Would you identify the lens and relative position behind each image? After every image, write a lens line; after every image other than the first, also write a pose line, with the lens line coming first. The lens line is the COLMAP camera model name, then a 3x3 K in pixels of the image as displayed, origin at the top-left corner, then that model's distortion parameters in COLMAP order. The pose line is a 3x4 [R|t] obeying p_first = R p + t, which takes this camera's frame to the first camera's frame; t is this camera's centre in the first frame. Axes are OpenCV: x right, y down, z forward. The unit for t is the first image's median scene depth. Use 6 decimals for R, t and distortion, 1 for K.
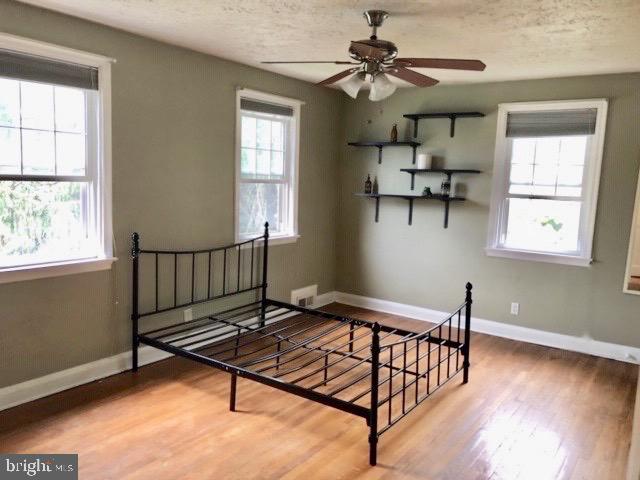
lens RADIAL K [[526.9, 0, 319.8], [0, 526.9, 222.8], [0, 0, 1]] dist [0.056658, -0.081744]
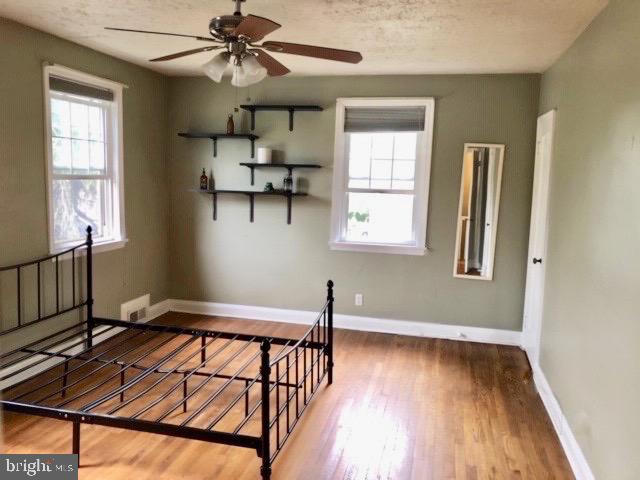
lens RADIAL K [[526.9, 0, 319.8], [0, 526.9, 222.8], [0, 0, 1]] dist [0.056658, -0.081744]
pose [[0.930402, -0.040976, 0.364244, -0.069369], [0.036438, 0.999149, 0.019326, -0.010062], [-0.364726, -0.004708, 0.931103, 0.084426]]
